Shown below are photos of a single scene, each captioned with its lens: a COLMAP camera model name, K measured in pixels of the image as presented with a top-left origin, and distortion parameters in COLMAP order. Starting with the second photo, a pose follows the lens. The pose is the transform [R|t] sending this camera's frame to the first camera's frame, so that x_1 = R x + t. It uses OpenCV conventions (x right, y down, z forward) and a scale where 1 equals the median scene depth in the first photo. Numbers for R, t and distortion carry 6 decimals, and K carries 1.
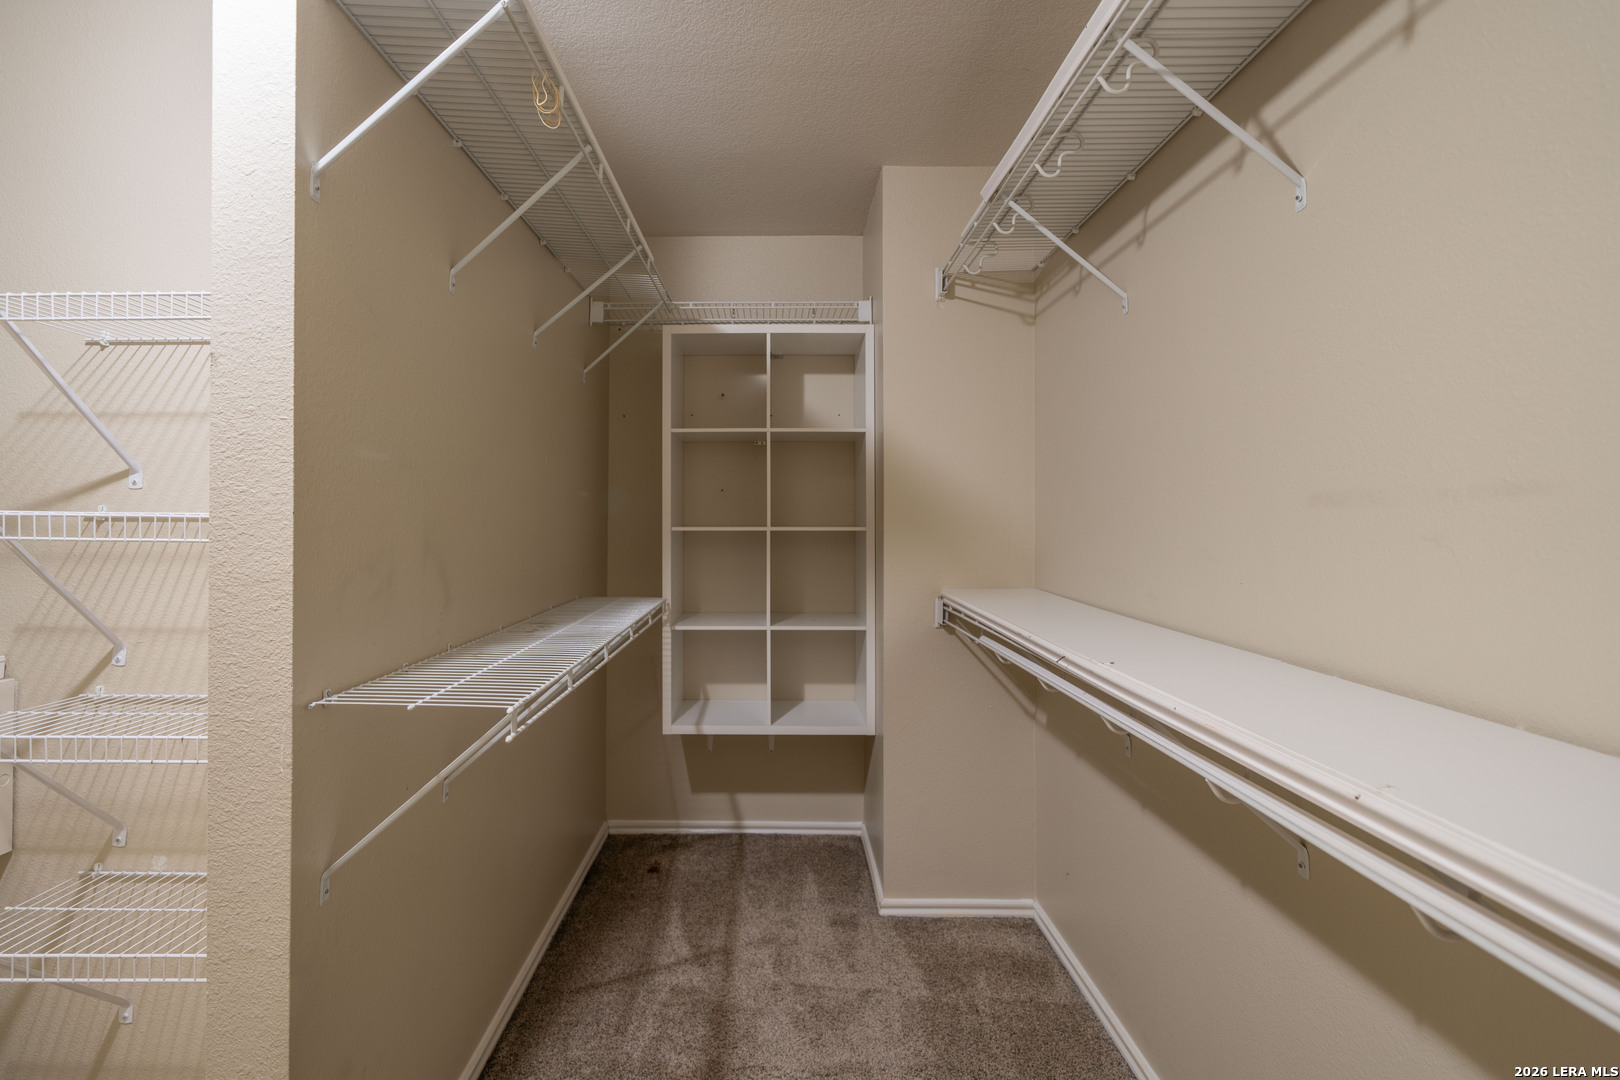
lens RADIAL K [[746.4, 0, 812.5], [0, 746.4, 513.5], [0, 0, 1]] dist [0.002070, -0.000043]
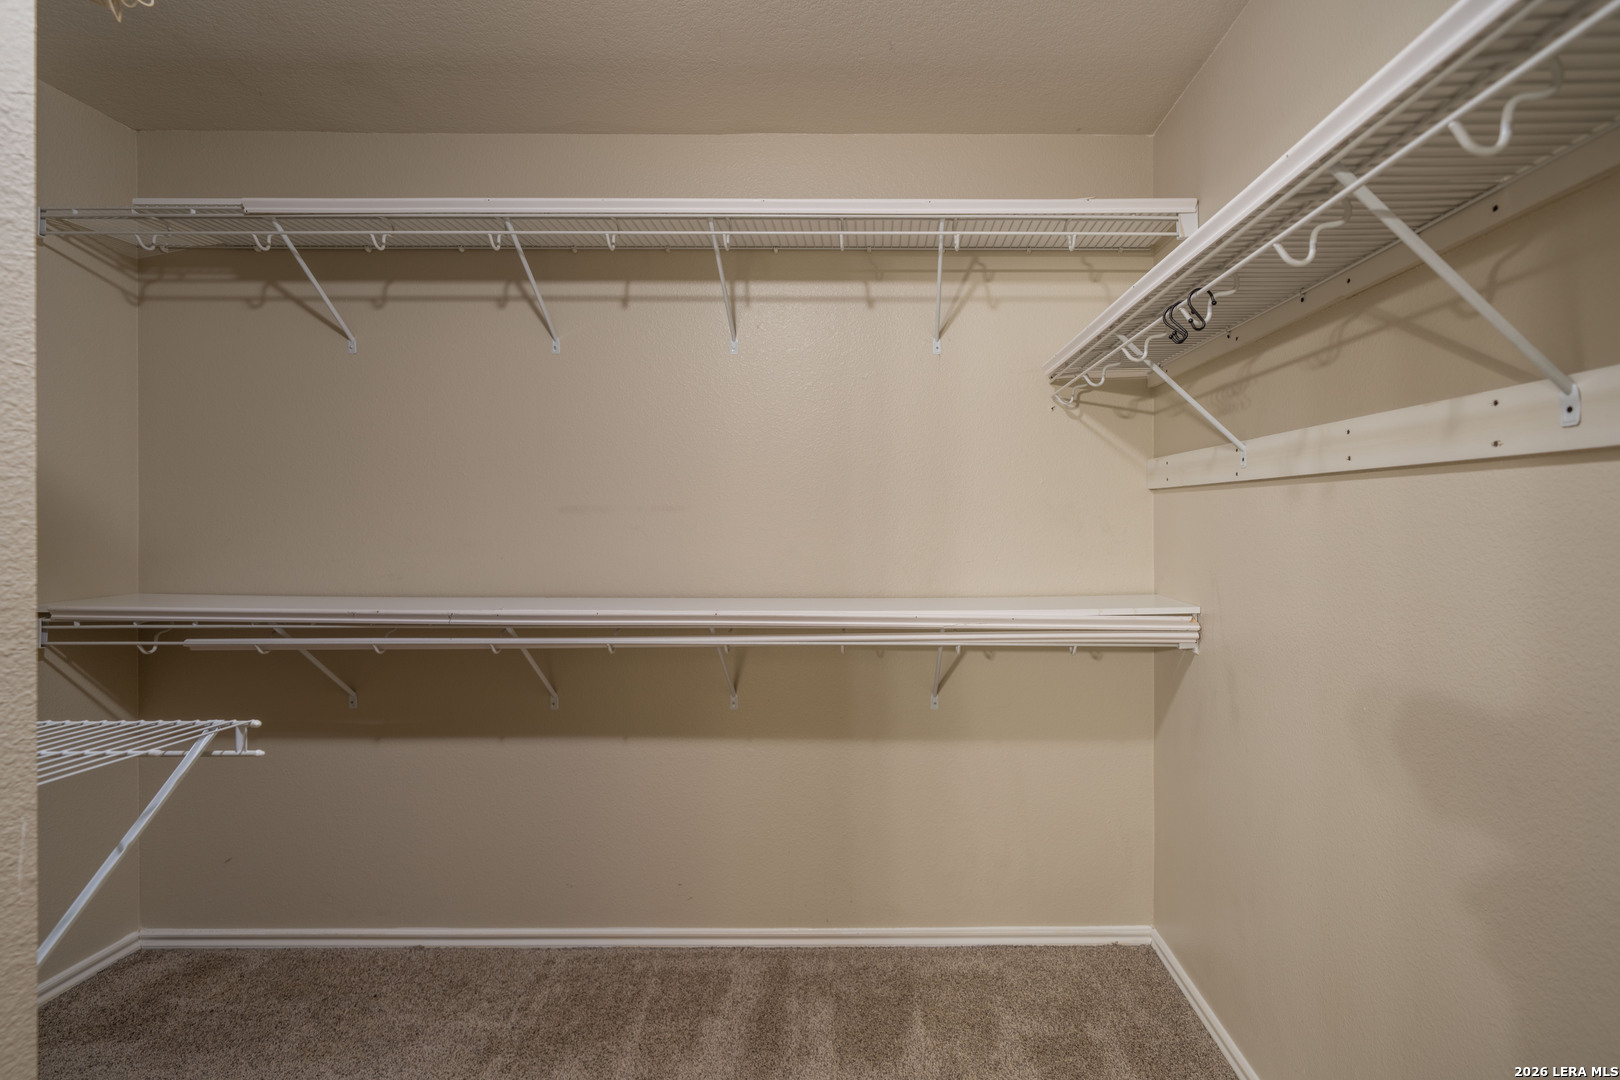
lens RADIAL K [[746.4, 0, 810.8], [0, 746.4, 536.0], [0, 0, 1]] dist [0.002070, -0.000043]
pose [[0.070950, -0.020518, 0.997269, -1.318351], [-0.008858, 0.999736, 0.021198, 0.004669], [-0.997441, -0.010338, 0.070750, 0.255204]]
